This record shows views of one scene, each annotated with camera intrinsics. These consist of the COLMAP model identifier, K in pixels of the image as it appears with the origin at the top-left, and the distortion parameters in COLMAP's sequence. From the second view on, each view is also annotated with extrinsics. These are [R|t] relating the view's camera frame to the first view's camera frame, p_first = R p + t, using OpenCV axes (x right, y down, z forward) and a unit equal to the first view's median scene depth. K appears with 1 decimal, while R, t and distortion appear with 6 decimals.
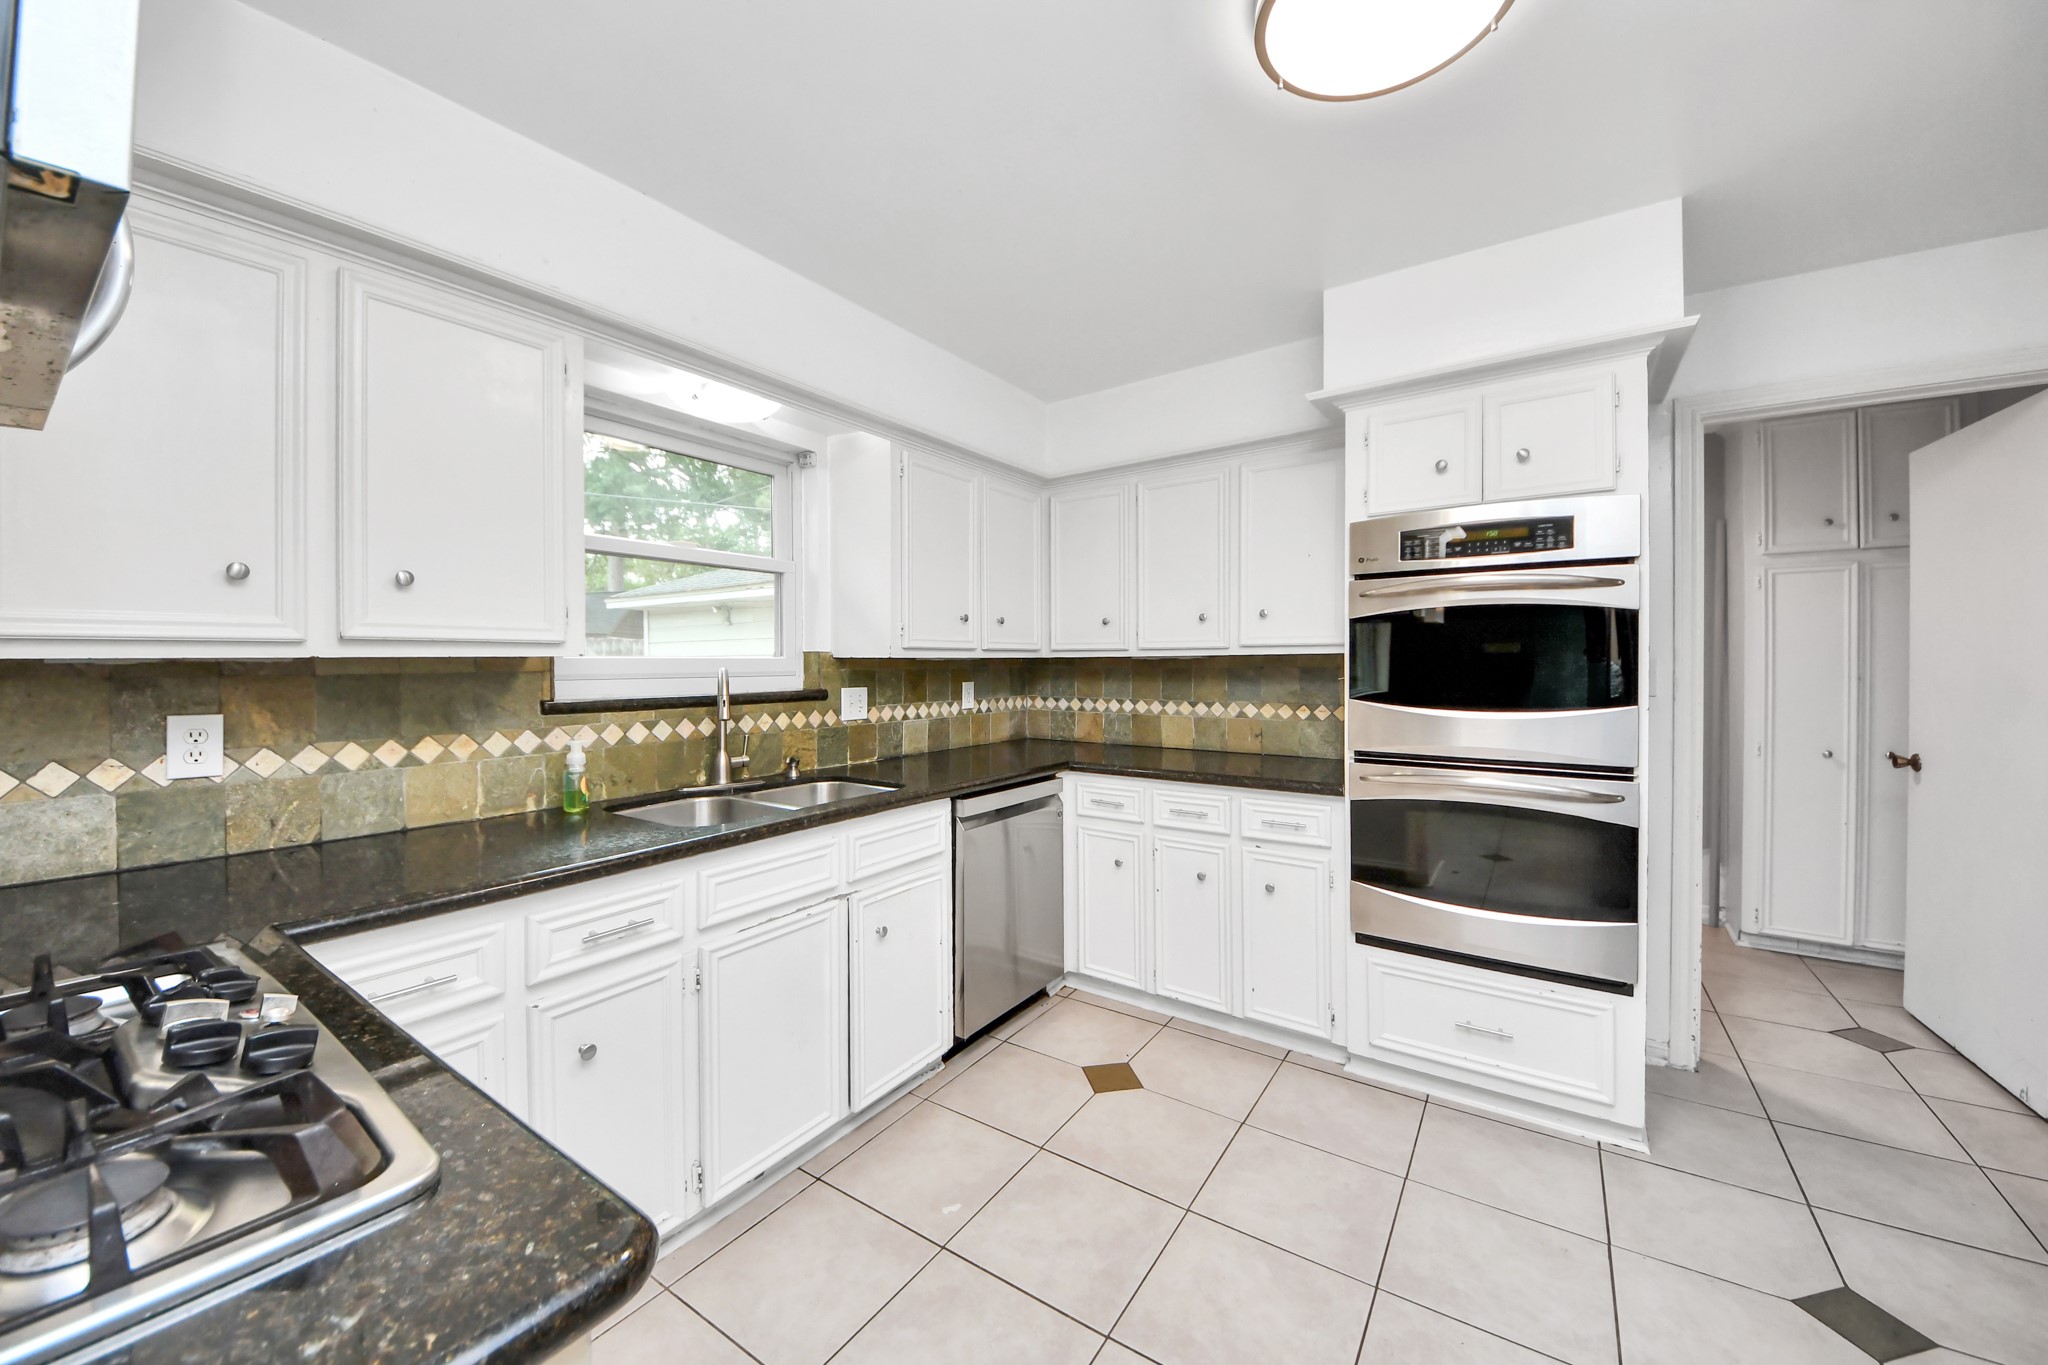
lens RADIAL K [[727.6, 0, 1032.9], [0, 727.6, 678.9], [0, 0, 1]] dist [0.018790, -0.013982]
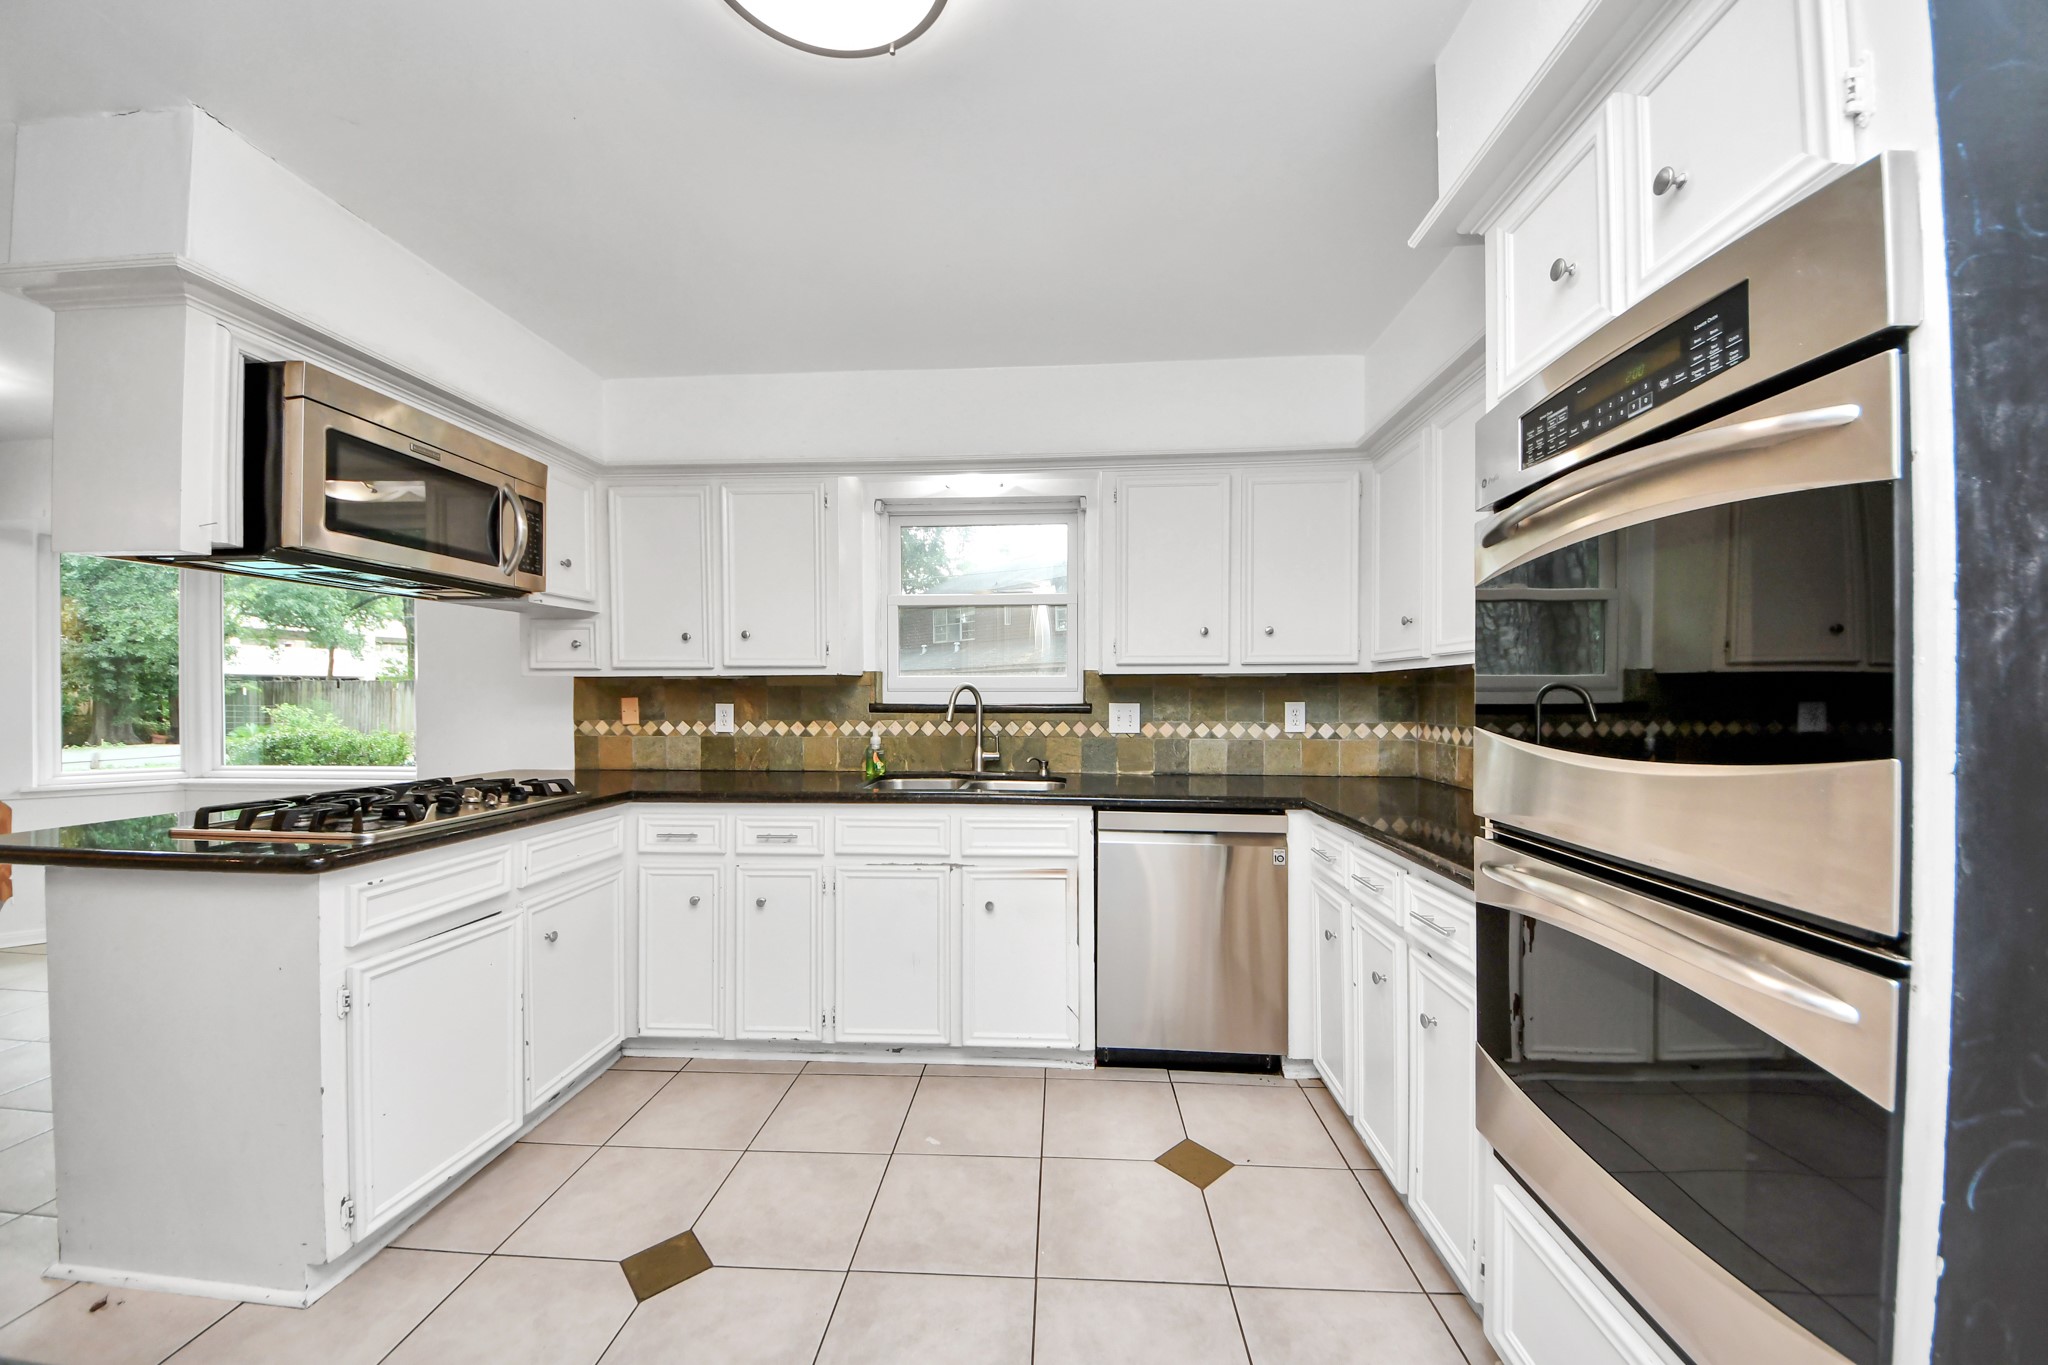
lens RADIAL K [[725.0, 0, 1032.1], [0, 725.0, 702.5], [0, 0, 1]] dist [0.046208, -0.030388]
pose [[0.530193, 0.012495, -0.847785, 0.713598], [-0.021436, 0.999769, 0.001330, 0.014855], [0.847606, 0.017468, 0.530339, 0.374239]]
